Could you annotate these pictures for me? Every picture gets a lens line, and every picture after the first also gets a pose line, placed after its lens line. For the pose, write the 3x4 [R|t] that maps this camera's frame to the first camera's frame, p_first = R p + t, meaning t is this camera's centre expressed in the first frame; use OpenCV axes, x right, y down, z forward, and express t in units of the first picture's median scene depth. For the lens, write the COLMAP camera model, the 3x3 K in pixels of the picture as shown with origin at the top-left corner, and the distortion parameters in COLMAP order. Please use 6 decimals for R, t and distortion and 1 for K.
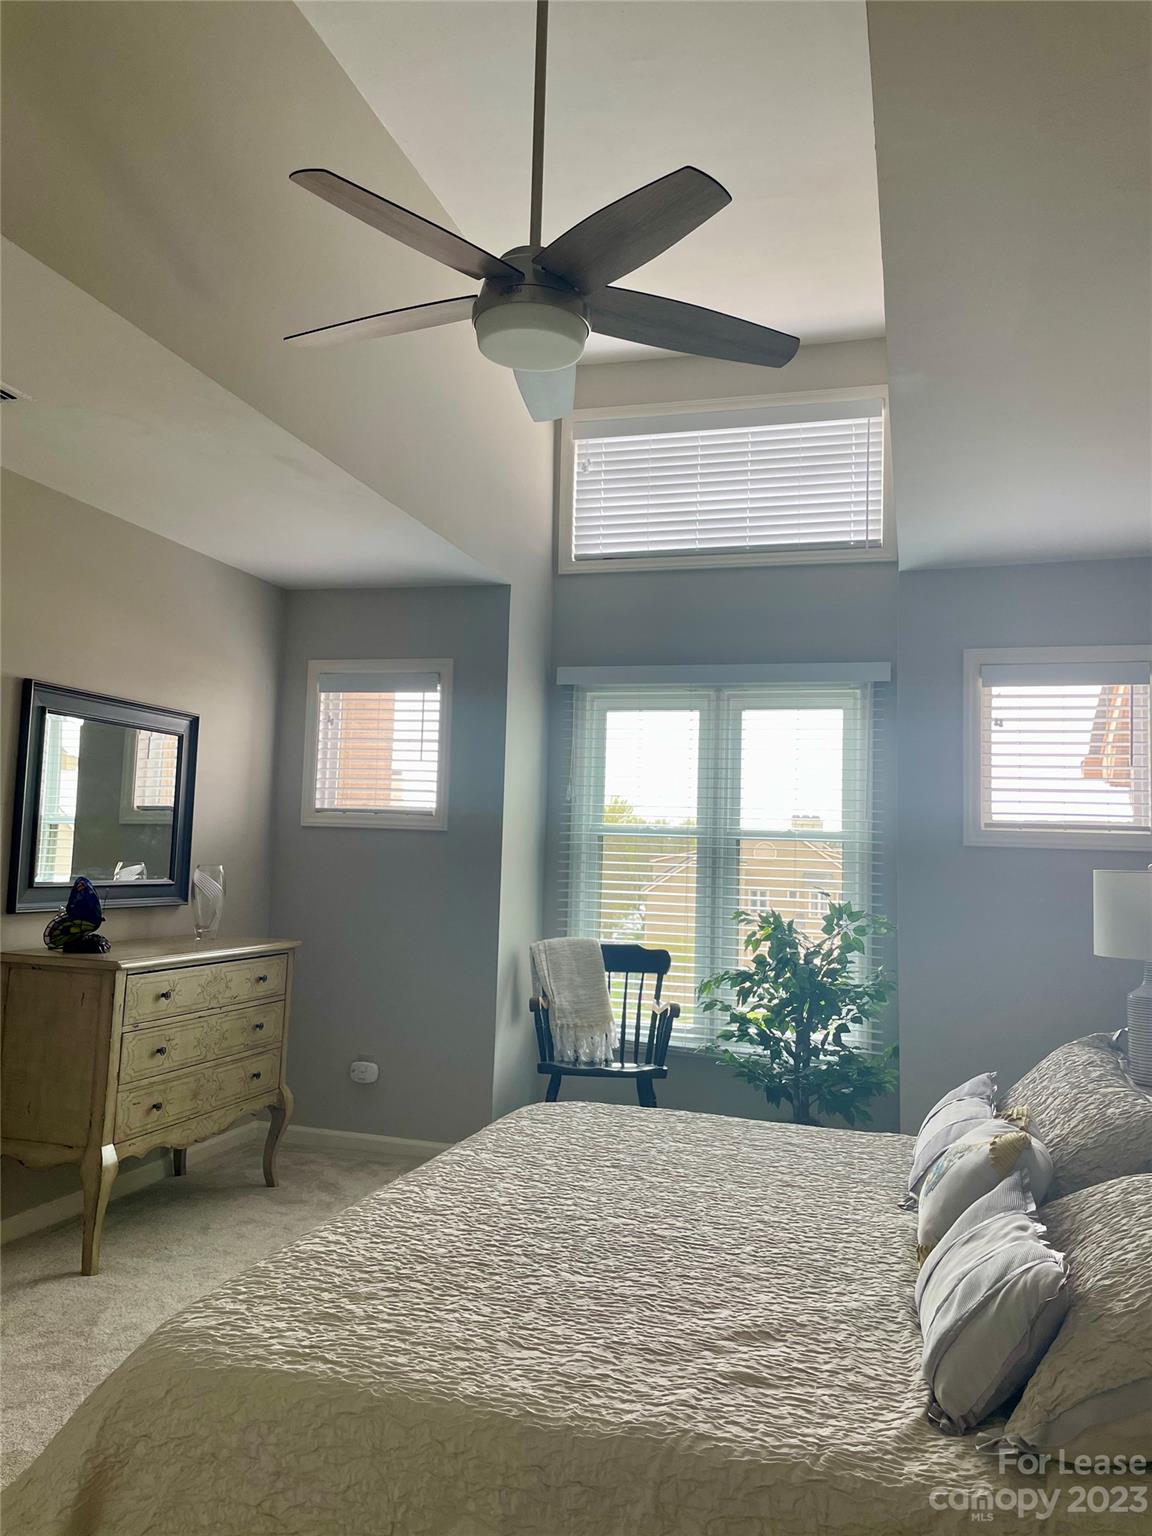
lens RADIAL K [[1158.5, 0, 575.3], [0, 1158.5, 757.4], [0, 0, 1]] dist [0.094631, -0.127845]
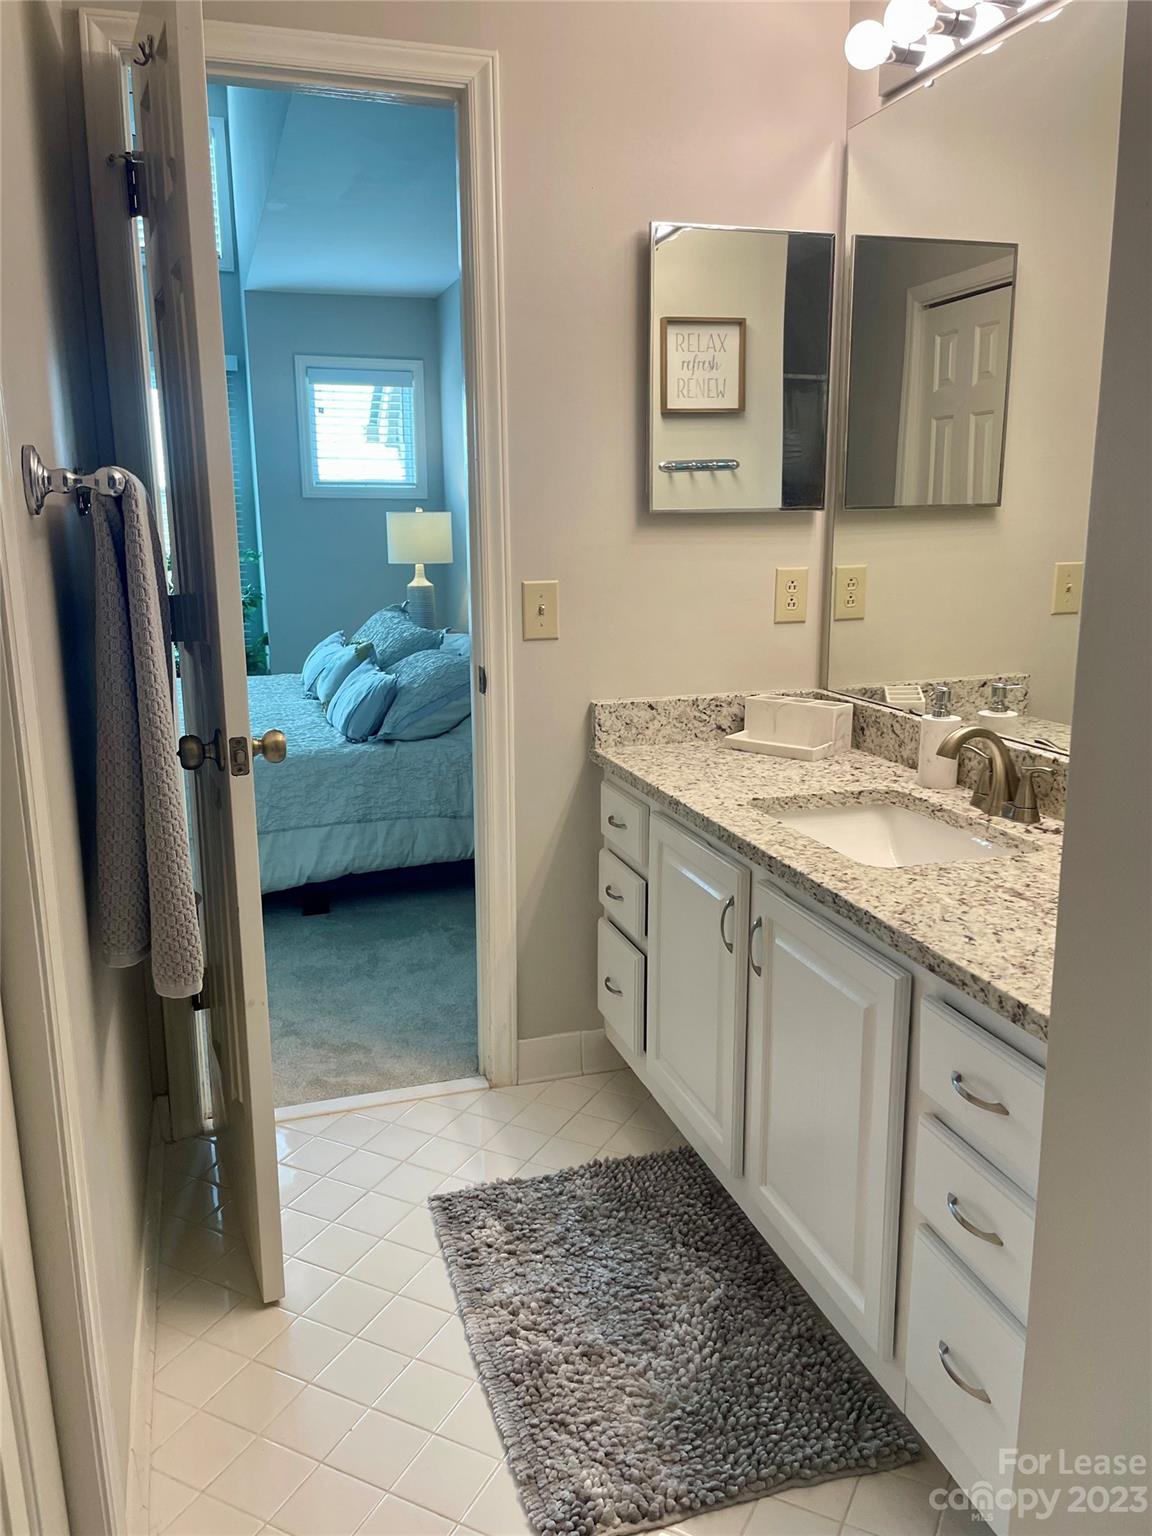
lens RADIAL K [[1158.5, 0, 575.3], [0, 1158.5, 757.4], [0, 0, 1]] dist [0.094631, -0.127845]
pose [[0.827041, -0.142995, 0.543649, -0.474453], [-0.025144, 0.956727, 0.289897, -0.097015], [-0.561578, -0.253427, 0.787658, -0.897579]]
